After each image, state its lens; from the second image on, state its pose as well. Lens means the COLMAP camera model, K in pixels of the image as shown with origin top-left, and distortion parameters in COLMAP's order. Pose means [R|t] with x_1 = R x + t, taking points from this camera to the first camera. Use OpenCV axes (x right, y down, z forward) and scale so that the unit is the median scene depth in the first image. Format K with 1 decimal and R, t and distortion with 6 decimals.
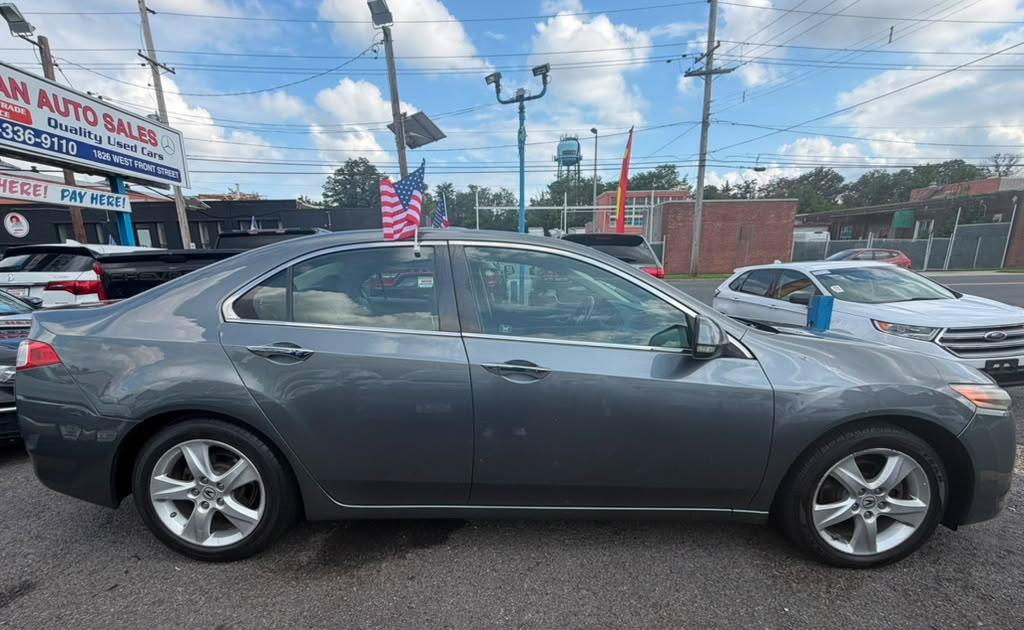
lens RADIAL K [[437.2, 0, 505.0], [0, 437.2, 354.8], [0, 0, 1]] dist [-0.001209, -0.000004]
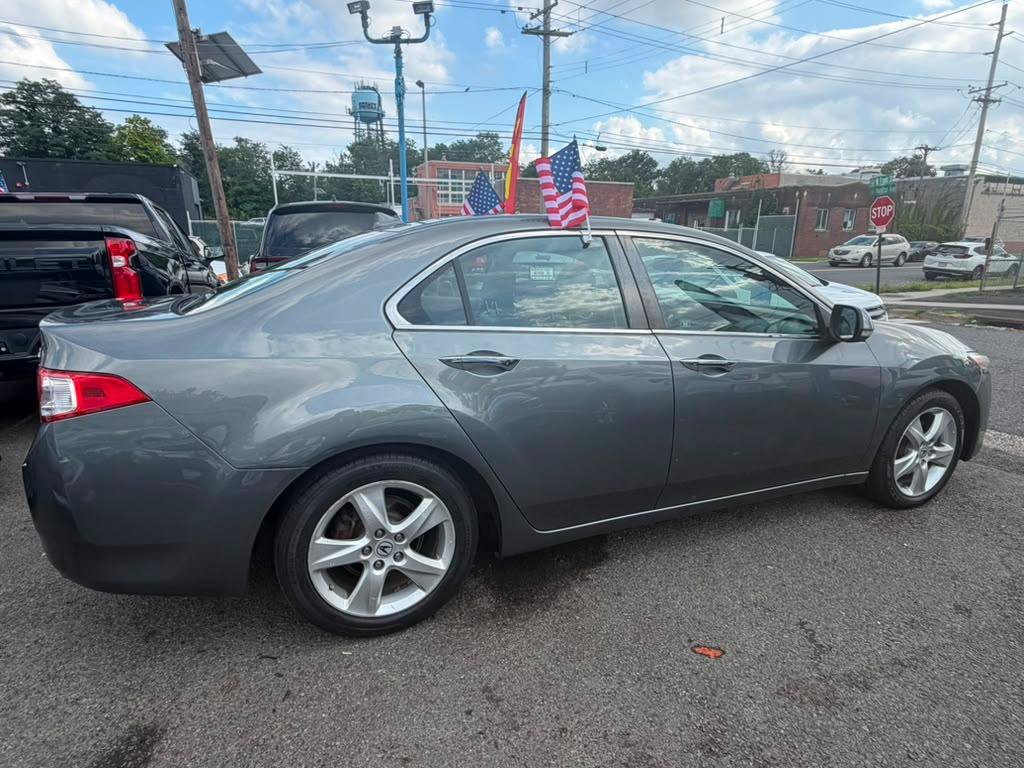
lens RADIAL K [[532.3, 0, 512.0], [0, 532.3, 384.0], [0, 0, 1]] dist [0.001067, -0.000175]
pose [[0.926800, -0.082275, 0.366432, -0.175407], [0.066348, 0.996231, 0.055871, -0.003771], [-0.369648, -0.027469, 0.928766, 0.007501]]
